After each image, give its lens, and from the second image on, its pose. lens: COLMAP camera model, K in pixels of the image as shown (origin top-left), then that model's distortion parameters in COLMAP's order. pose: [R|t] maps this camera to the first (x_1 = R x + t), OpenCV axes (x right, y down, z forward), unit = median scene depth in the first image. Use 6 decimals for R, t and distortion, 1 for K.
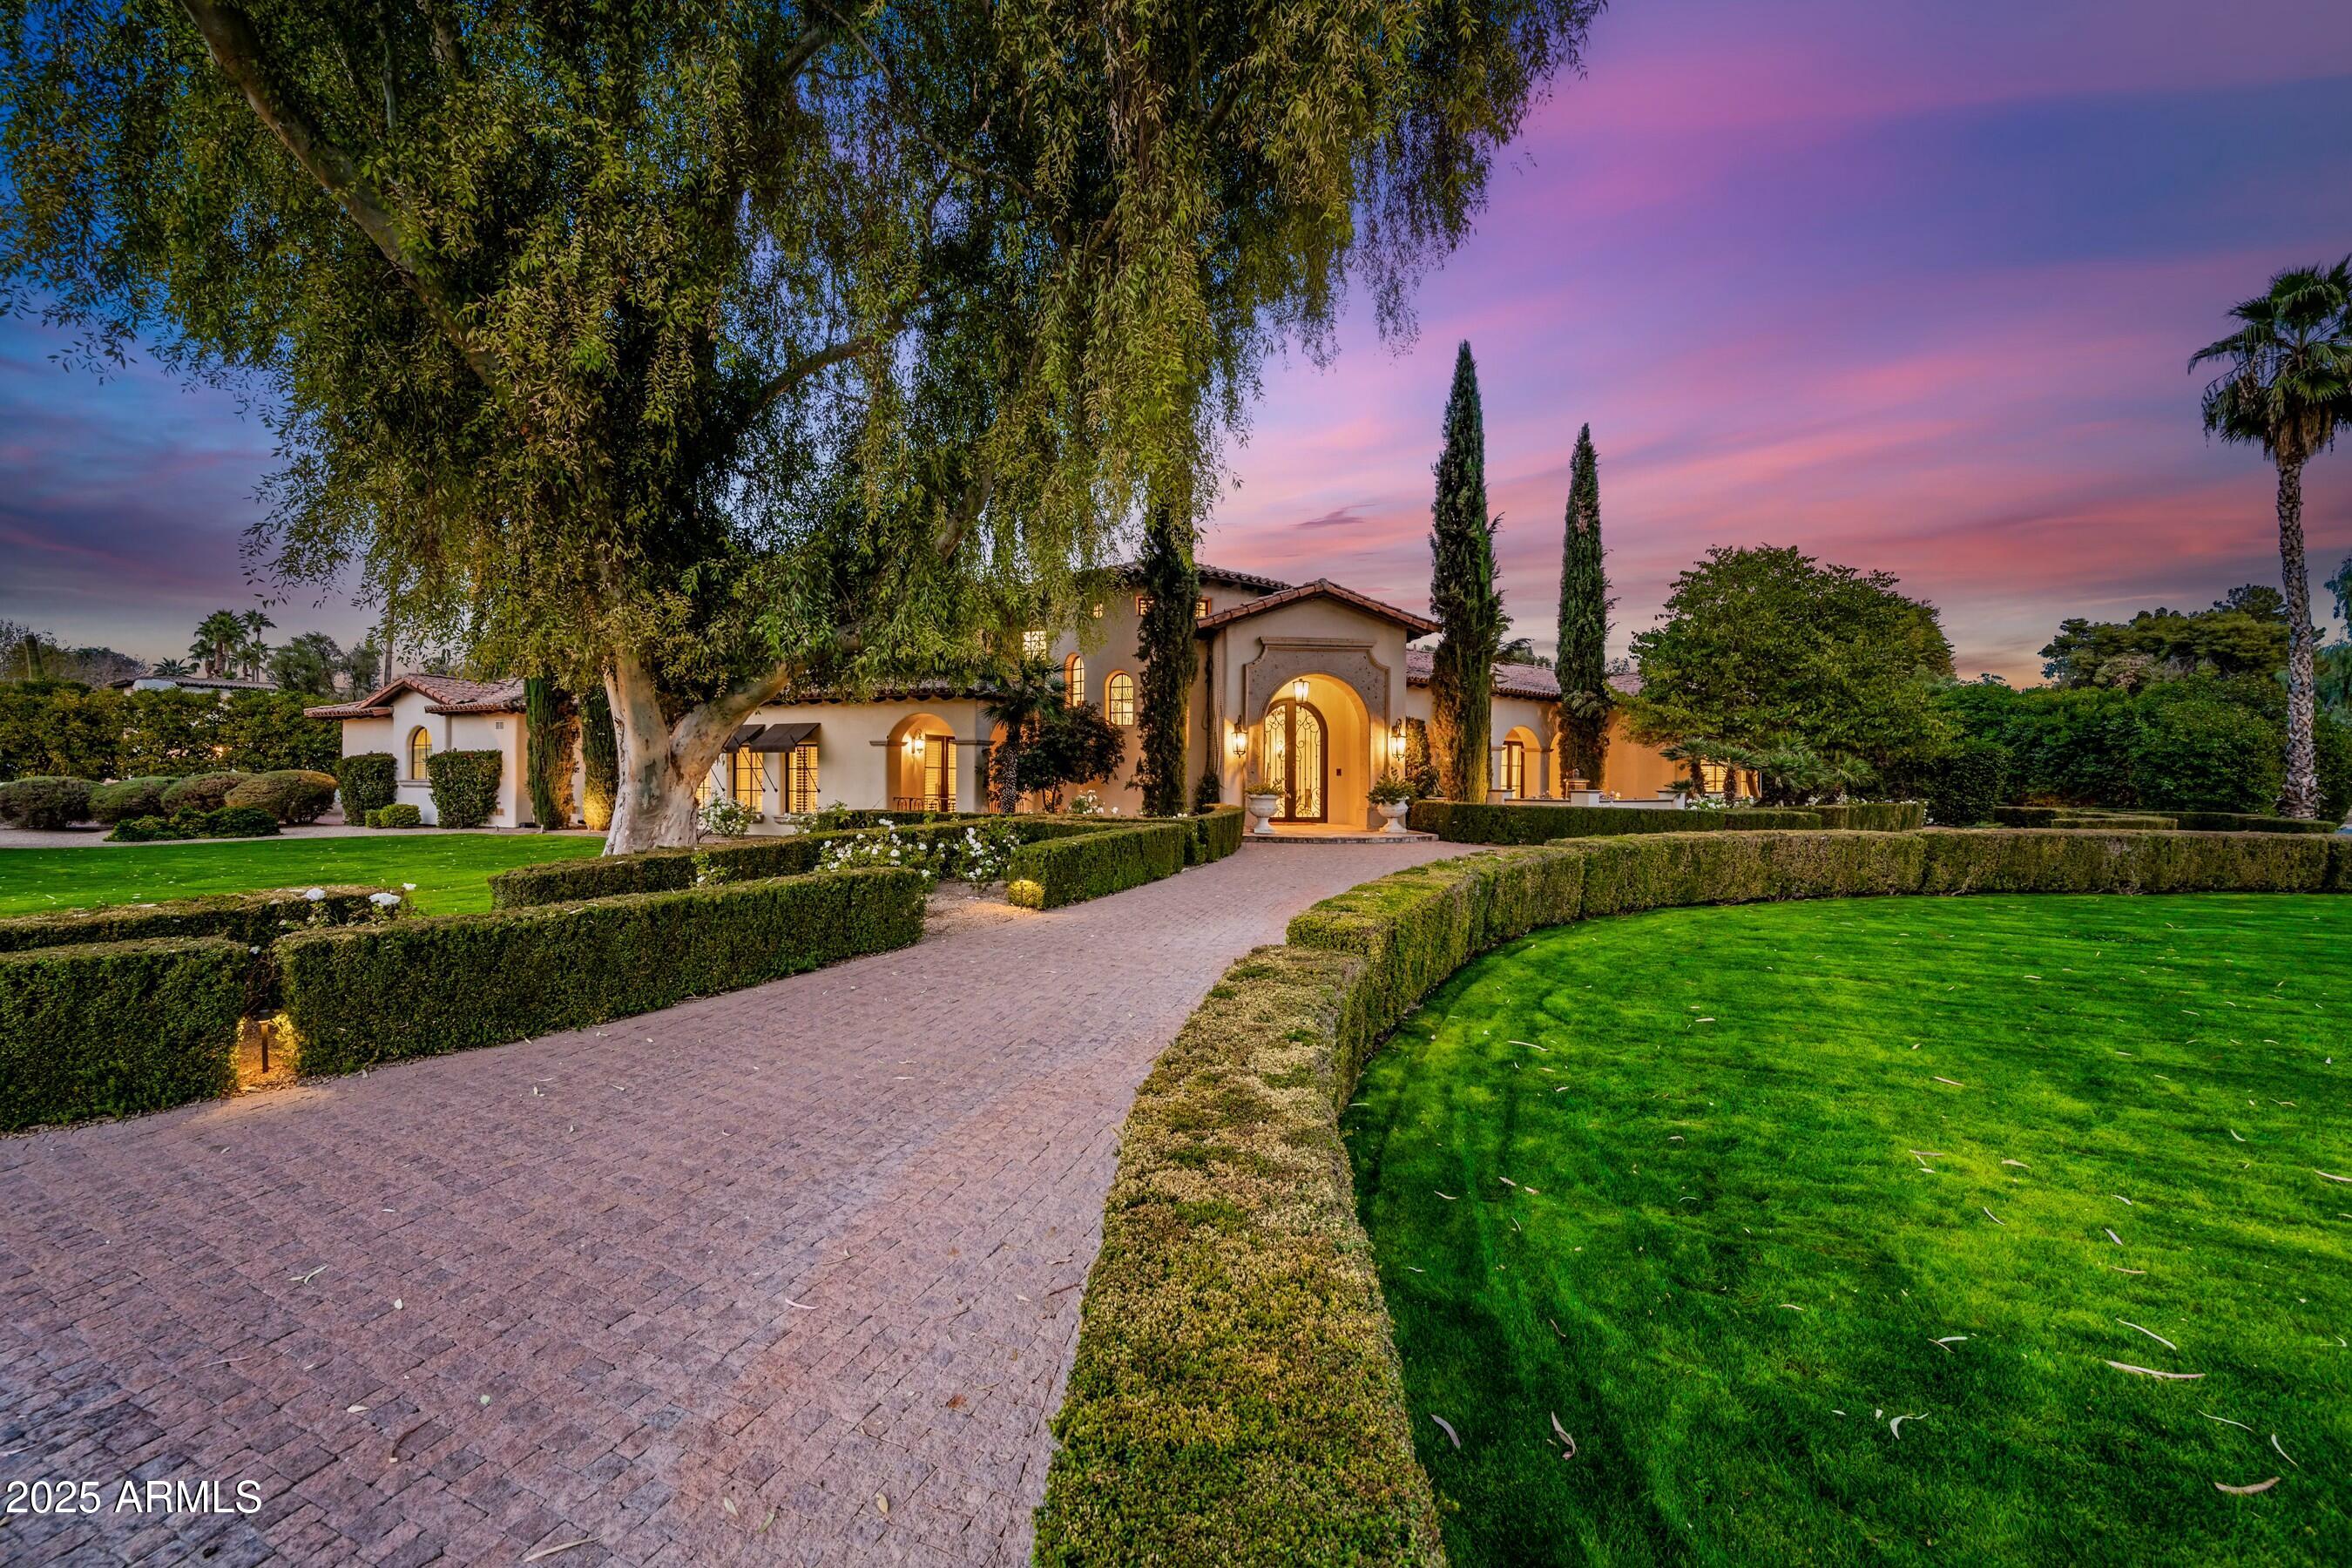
lens RADIAL K [[914.2, 0, 1189.2], [0, 914.2, 780.1], [0, 0, 1]] dist [-0.008434, 0.000172]
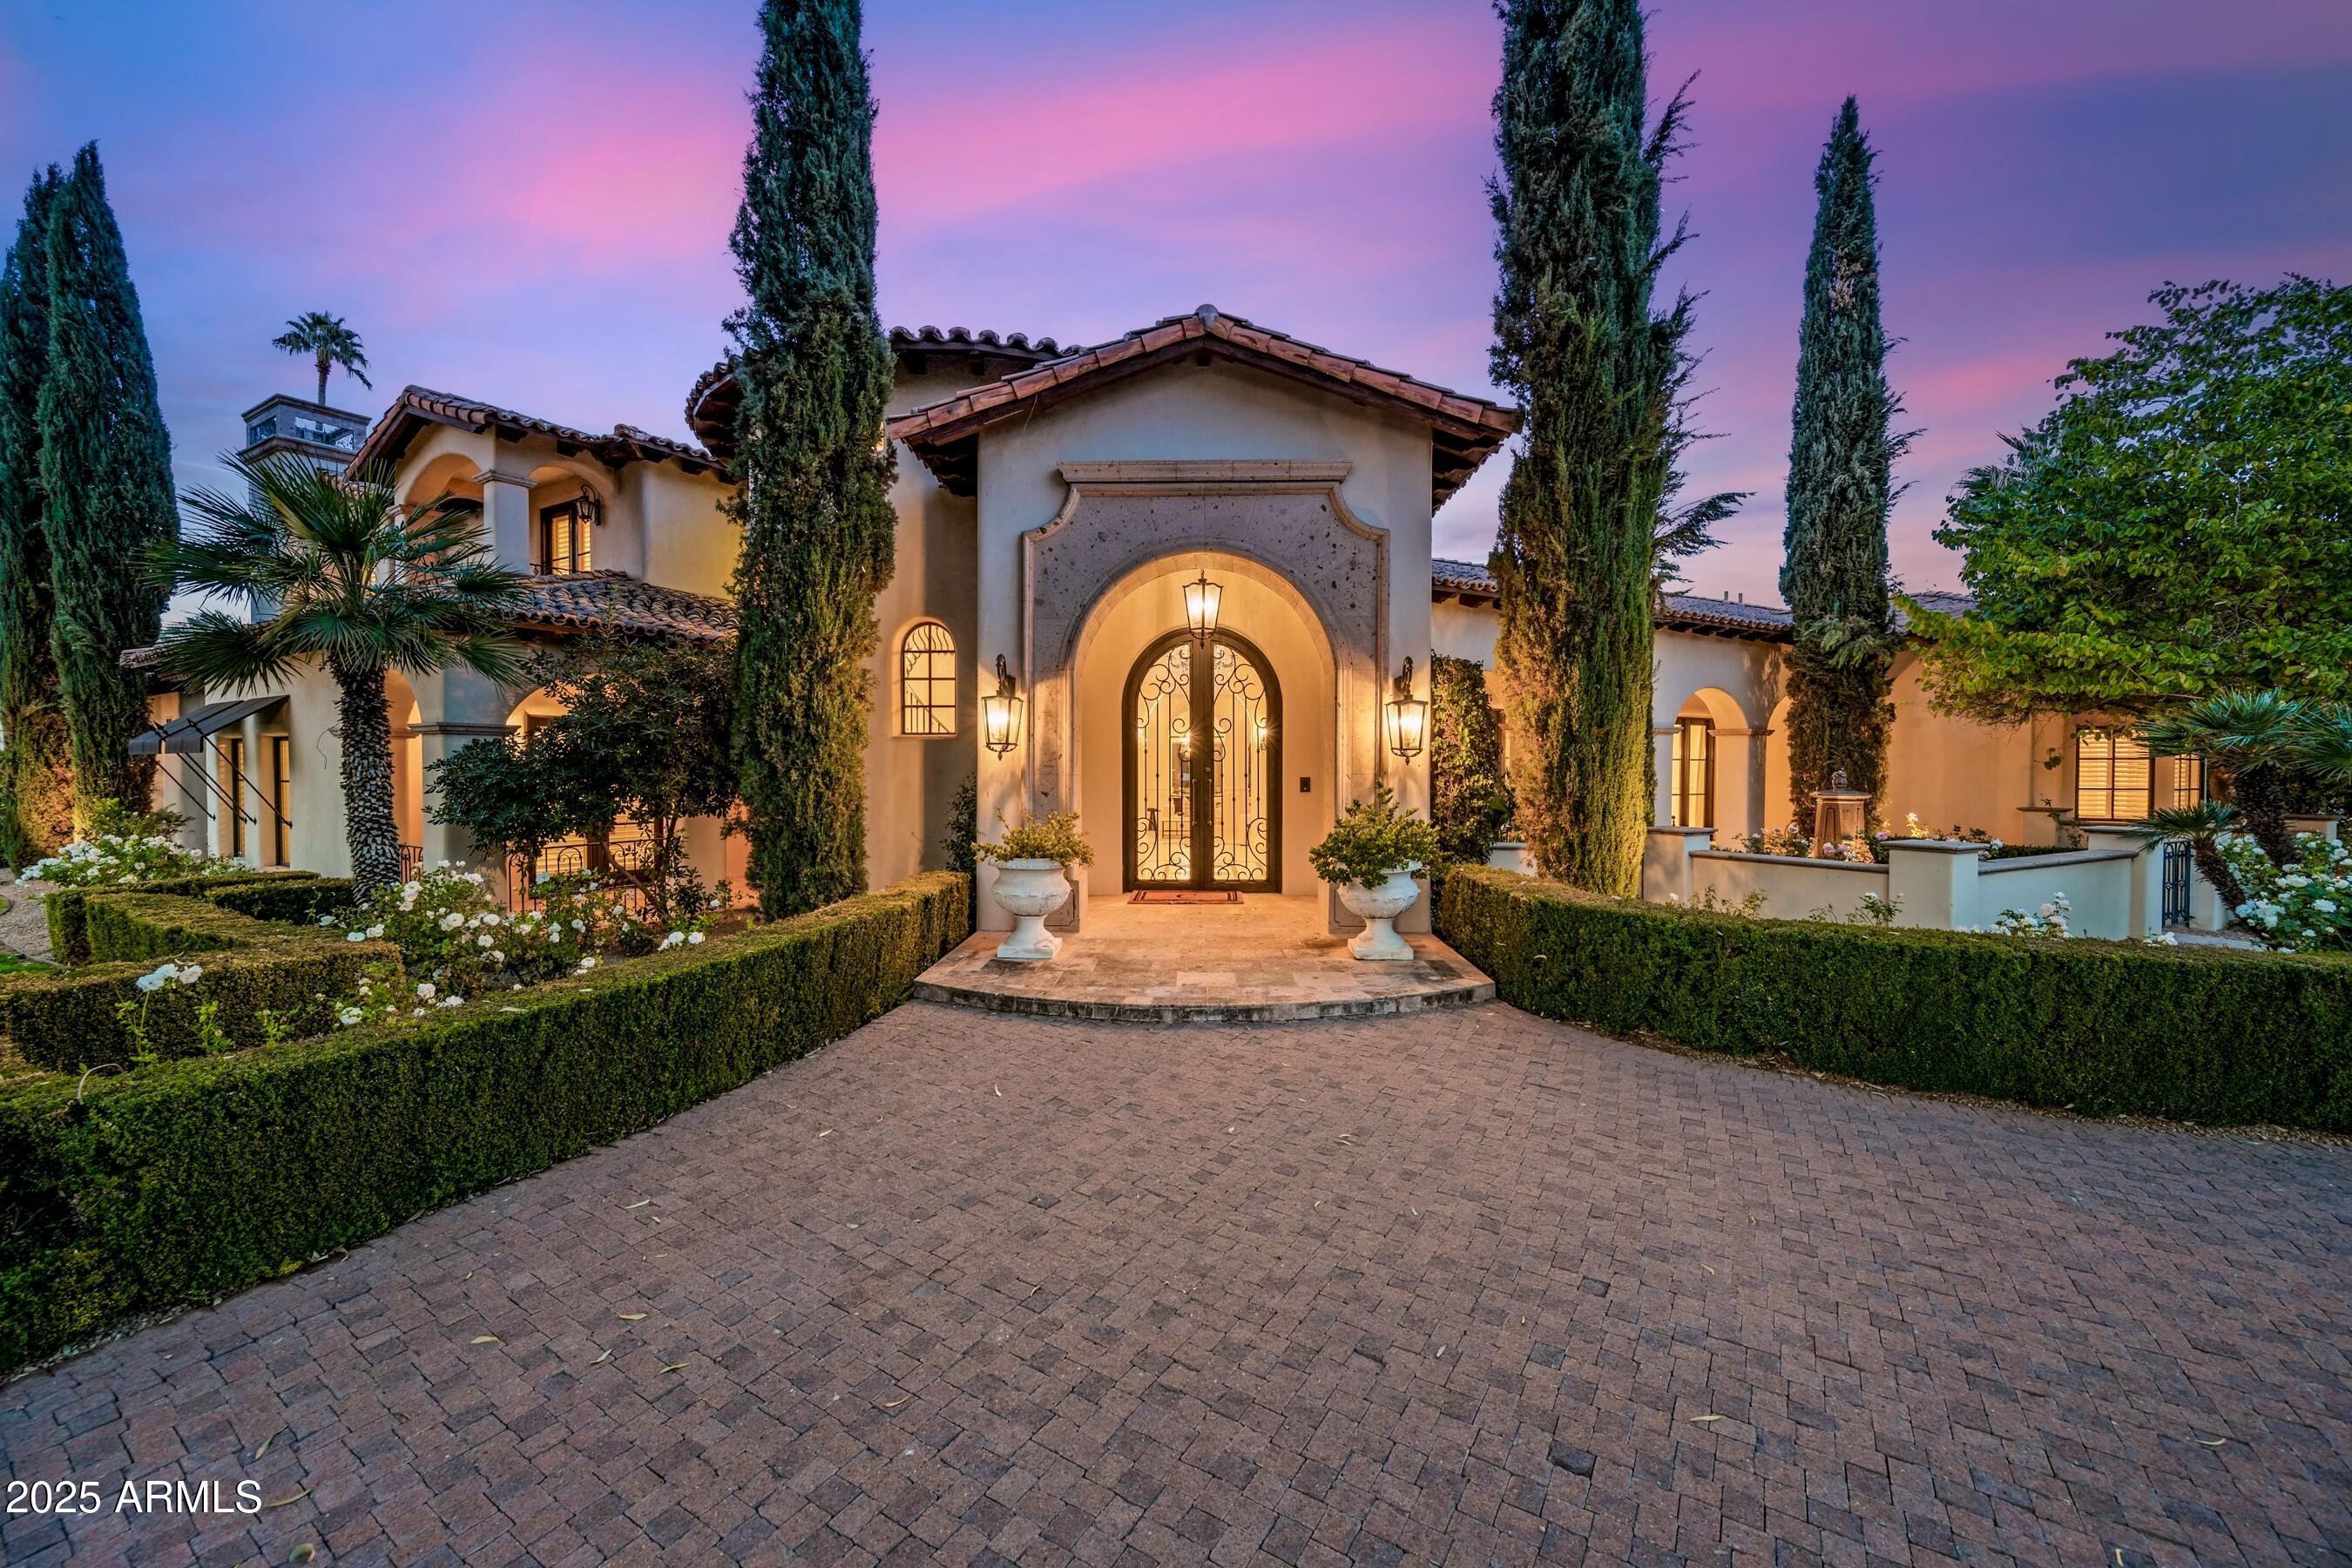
lens RADIAL K [[914.2, 0, 1189.6], [0, 914.2, 785.3], [0, 0, 1]] dist [-0.008434, 0.000172]
pose [[0.989303, -0.002193, -0.145861, 0.190148], [0.005275, 0.999771, 0.020743, -0.020196], [0.145782, -0.021291, 0.989088, 0.583565]]
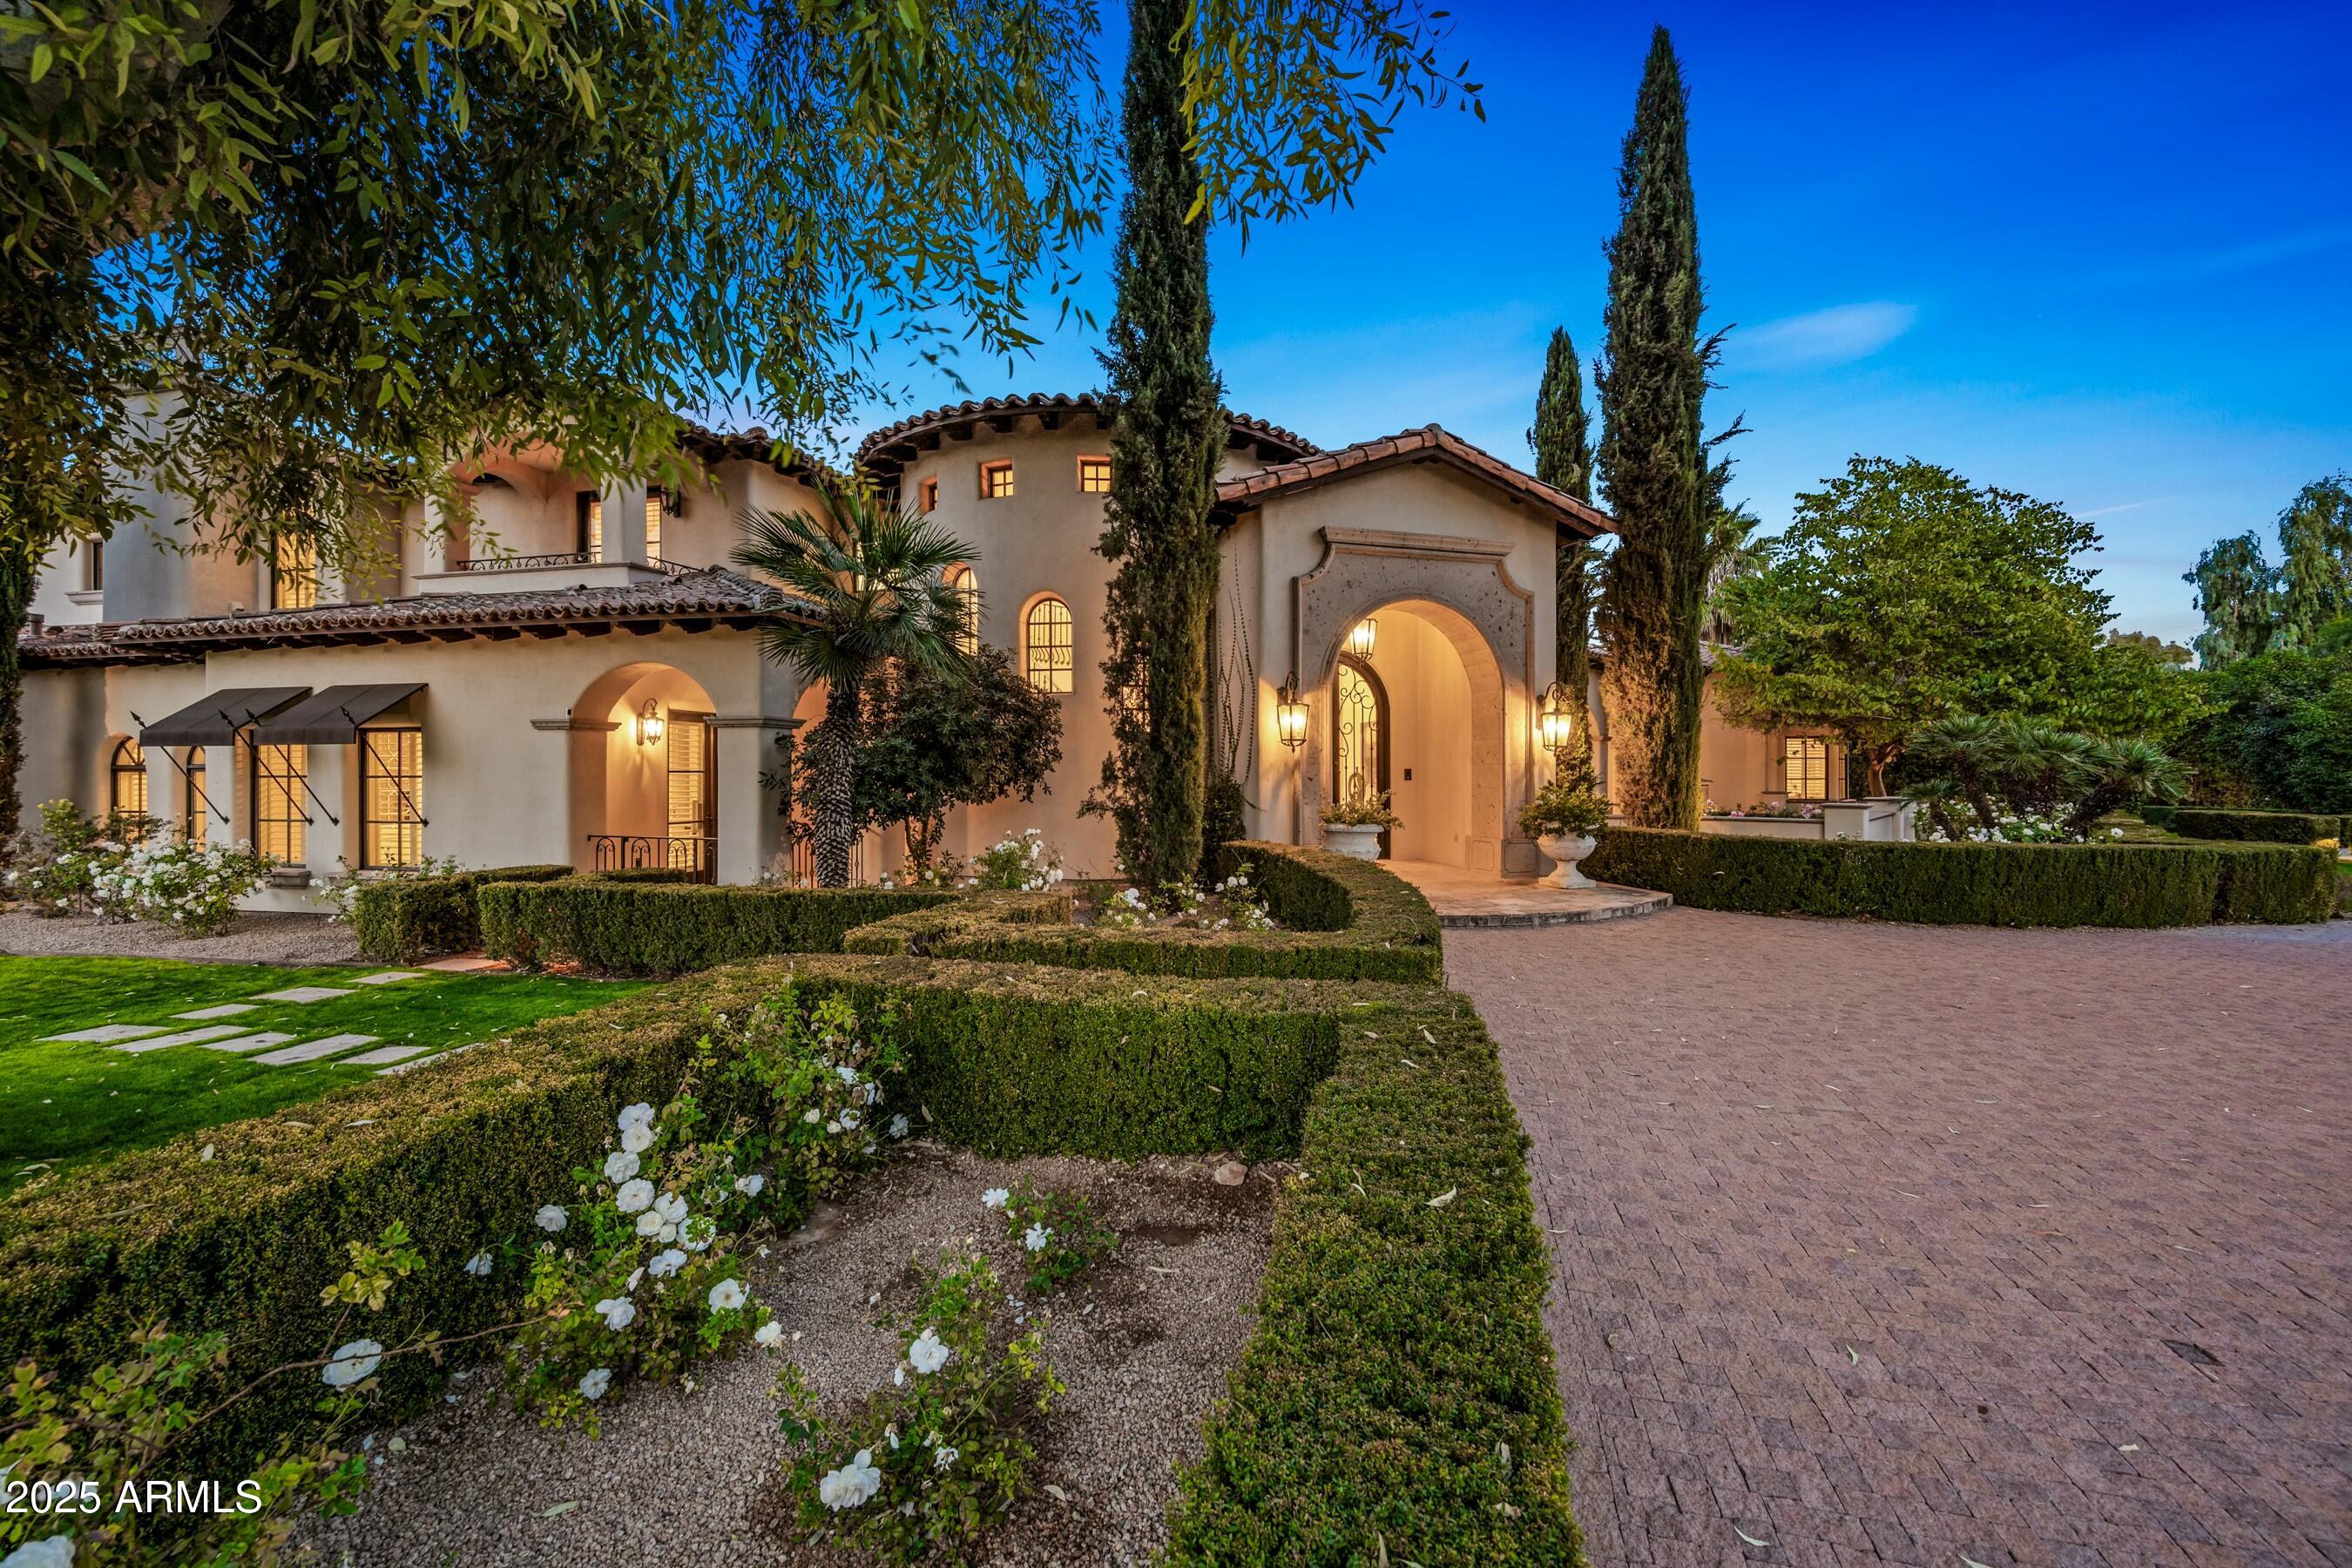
lens RADIAL K [[914.2, 0, 1187.9], [0, 914.2, 773.3], [0, 0, 1]] dist [-0.008434, 0.000172]
pose [[0.985079, -0.007902, 0.171924, -0.091650], [0.007347, 0.999966, 0.003862, -0.014189], [-0.171948, -0.002541, 0.985103, 0.470276]]
